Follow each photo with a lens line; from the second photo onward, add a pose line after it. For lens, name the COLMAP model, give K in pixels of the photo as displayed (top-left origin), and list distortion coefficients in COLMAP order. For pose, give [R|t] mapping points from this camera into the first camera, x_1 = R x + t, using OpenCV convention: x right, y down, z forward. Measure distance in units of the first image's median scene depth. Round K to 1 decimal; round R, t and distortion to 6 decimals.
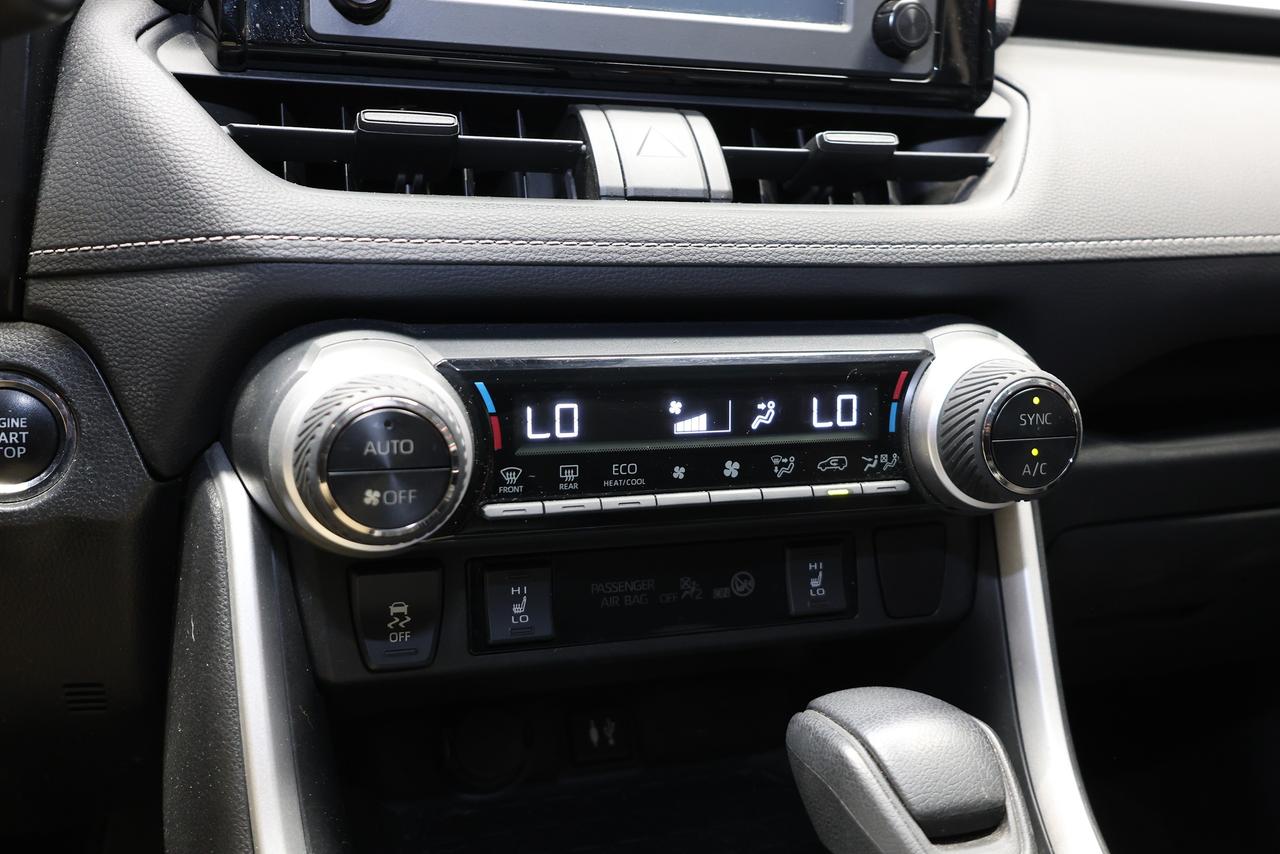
lens RADIAL K [[1243.6, 0, 648.4], [0, 1243.6, 428.7], [0, 0, 1]] dist [-0.005269, 0.000000]
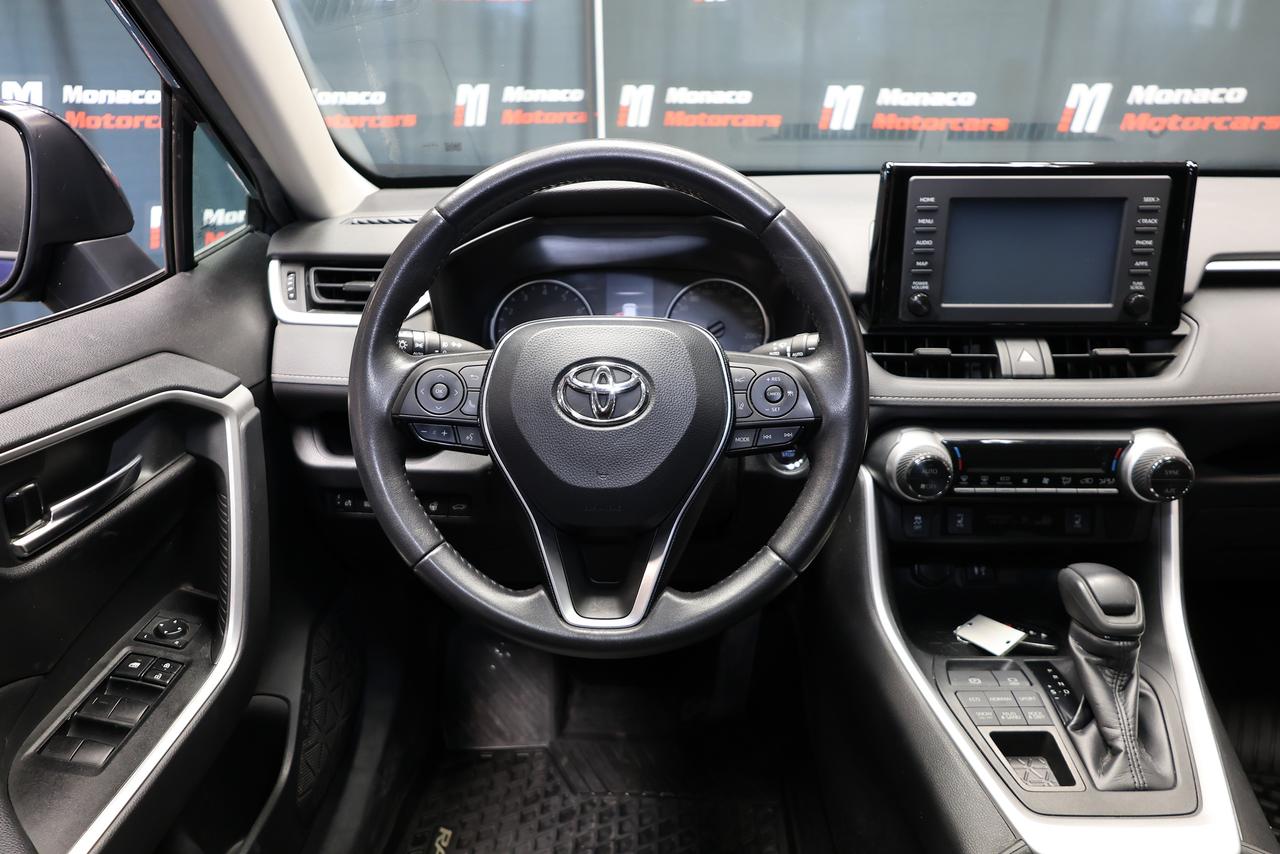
lens RADIAL K [[879.4, 0, 634.8], [0, 879.4, 439.0], [0, 0, 1]] dist [-0.020468, 0.017976]
pose [[0.929560, 0.073262, -0.361320, -0.088159], [-0.038452, 0.993978, 0.102616, -0.231576], [0.366661, -0.081494, 0.926778, -1.173579]]
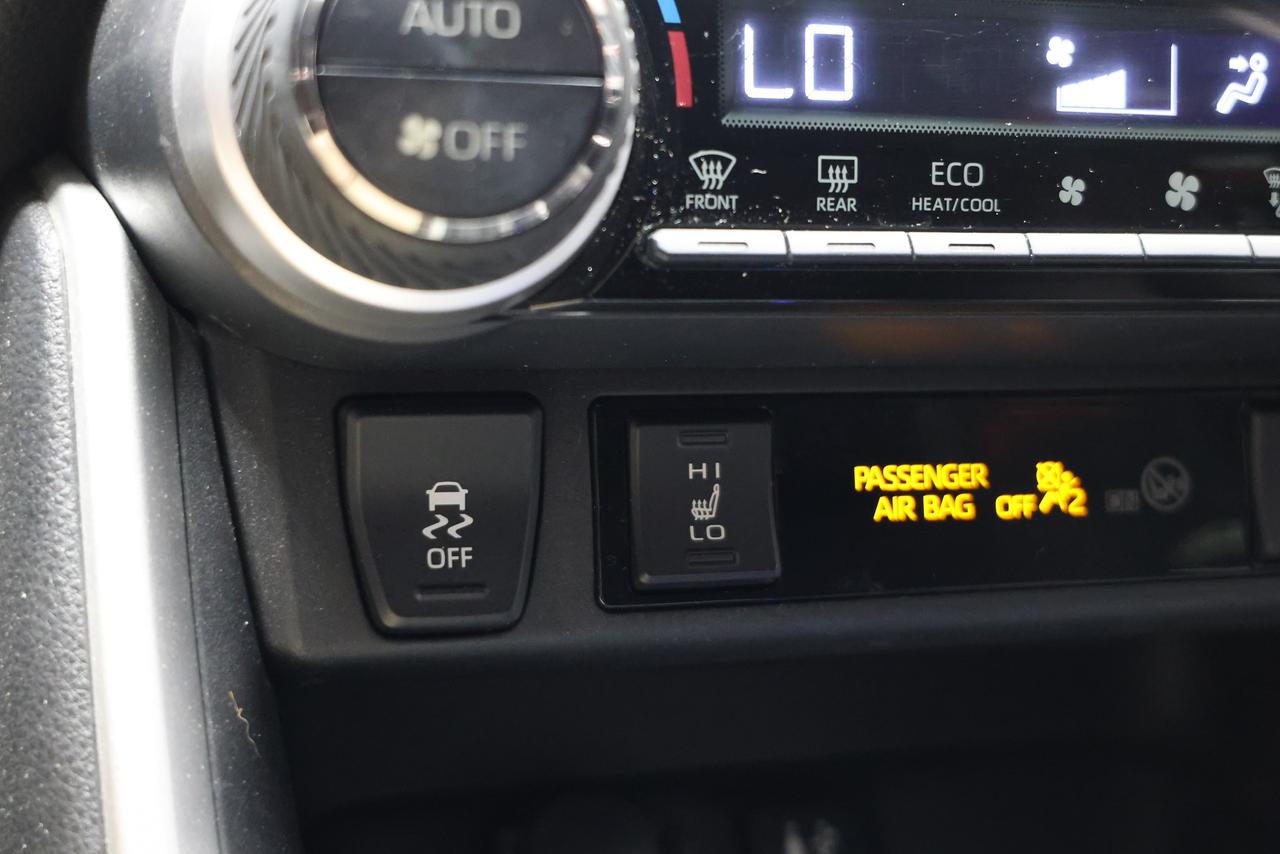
lens RADIAL K [[1883.2, 0, 641.4], [0, 1883.2, 423.9], [0, 0, 1]] dist [-0.009247, 0.000000]
pose [[0.999411, -0.001087, -0.034285, -0.108418], [-0.000683, 0.998669, -0.051577, 0.155737], [0.034296, 0.051570, 0.998080, 0.324232]]
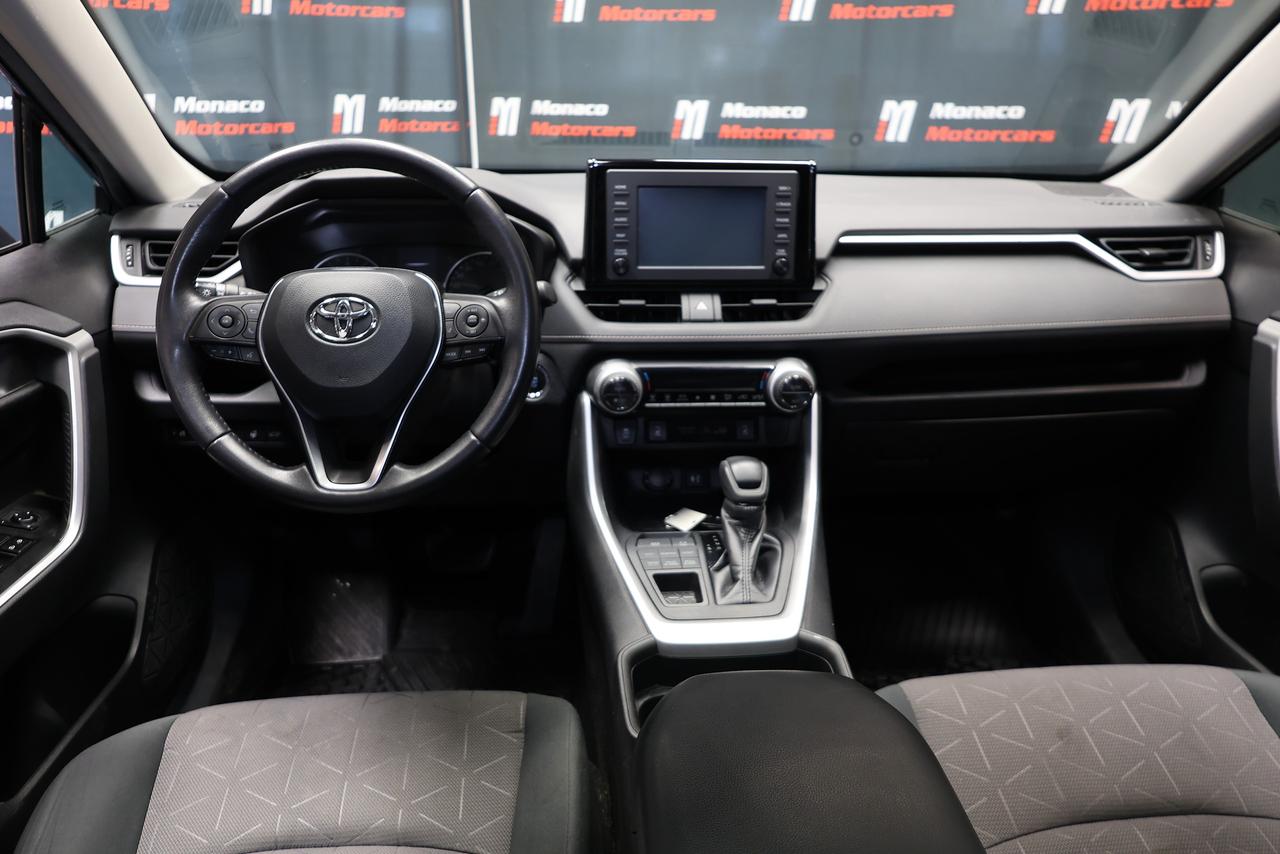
lens RADIAL K [[879.4, 0, 631.8], [0, 879.4, 440.0], [0, 0, 1]] dist [-0.020468, 0.017976]
pose [[0.957831, 0.053022, -0.282399, 0.597764], [-0.028884, 0.995616, 0.088965, -0.068514], [0.285878, -0.077057, 0.955163, -1.628235]]
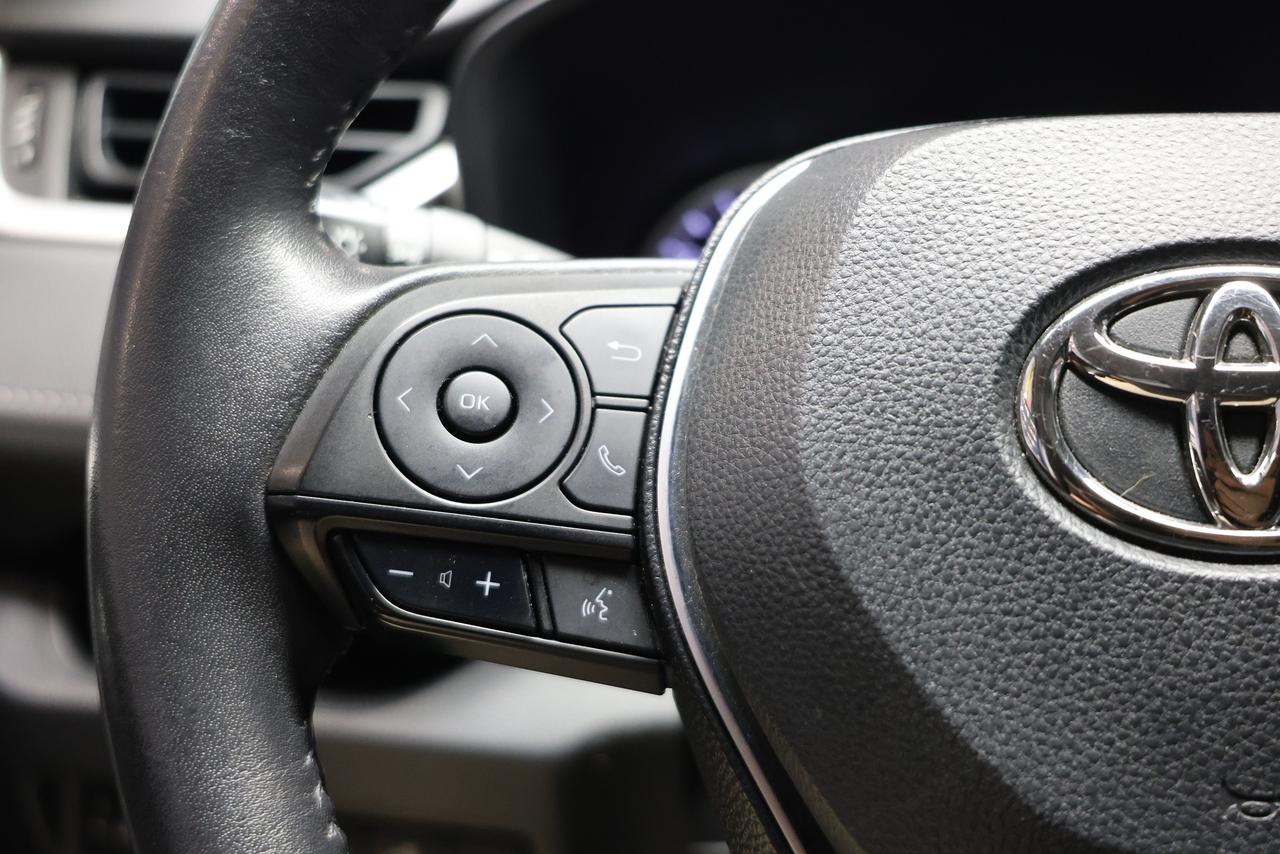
lens RADIAL K [[1883.2, 0, 648.7], [0, 1883.2, 429.2], [0, 0, 1]] dist [-0.009247, 0.000000]
pose [[0.874200, 0.039889, -0.483925, -0.562811], [-0.058502, 0.998013, -0.023419, -0.112660], [0.482029, 0.048783, 0.874796, -0.460608]]
